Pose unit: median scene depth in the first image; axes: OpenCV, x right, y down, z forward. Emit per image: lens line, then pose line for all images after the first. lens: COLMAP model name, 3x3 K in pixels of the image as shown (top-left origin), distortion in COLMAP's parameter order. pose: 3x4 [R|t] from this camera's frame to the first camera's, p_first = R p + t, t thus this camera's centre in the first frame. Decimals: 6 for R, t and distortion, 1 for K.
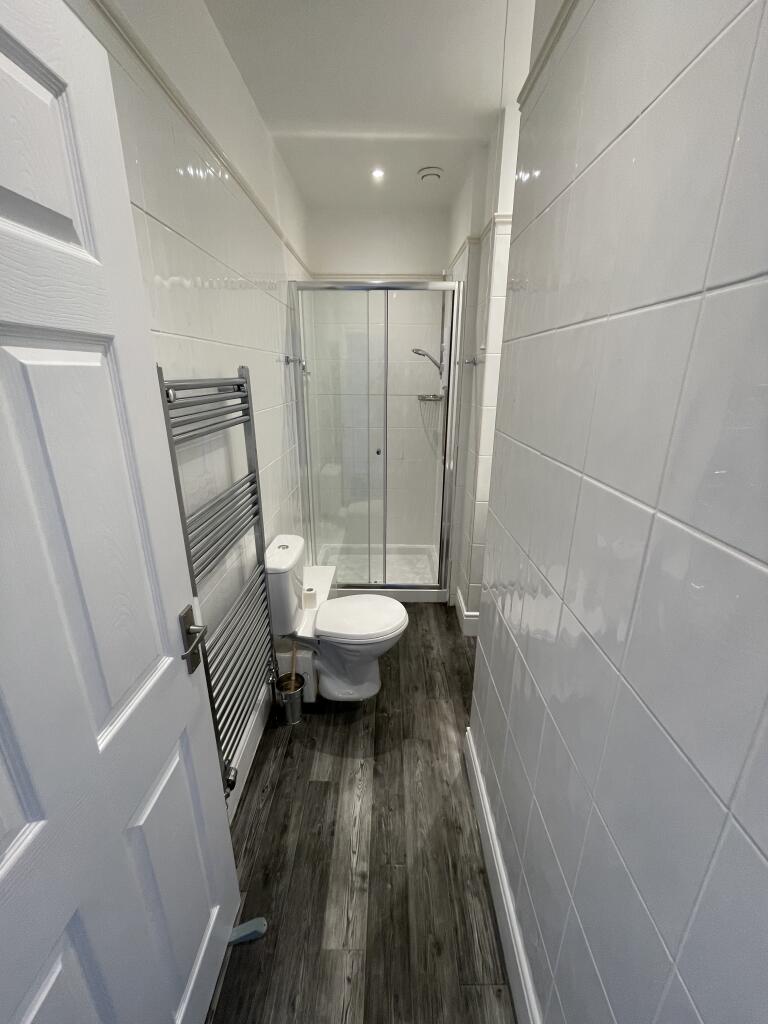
lens RADIAL K [[412.7, 0, 384.7], [0, 412.7, 510.8], [0, 0, 1]] dist [-0.000761, 0.000265]
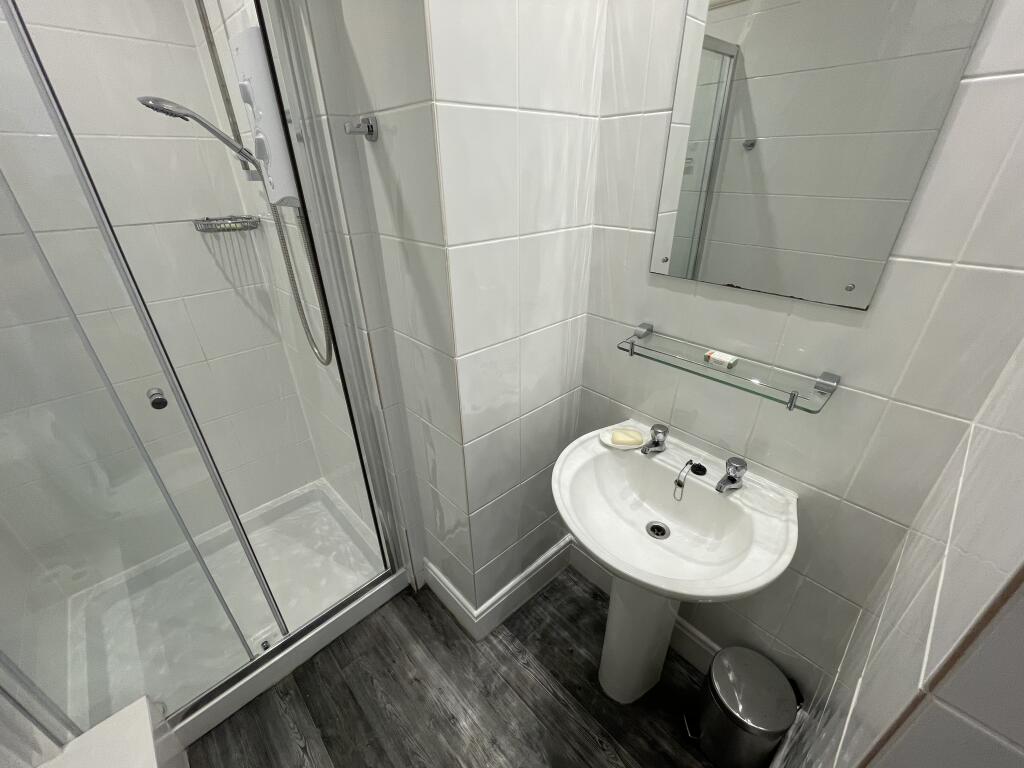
lens RADIAL K [[412.7, 0, 514.0], [0, 412.7, 380.2], [0, 0, 1]] dist [-0.000761, 0.000265]
pose [[0.705847, -0.365322, 0.606894, 0.003007], [0.253054, 0.930262, 0.265661, -0.122616], [-0.661623, -0.033939, 0.749069, 0.346123]]
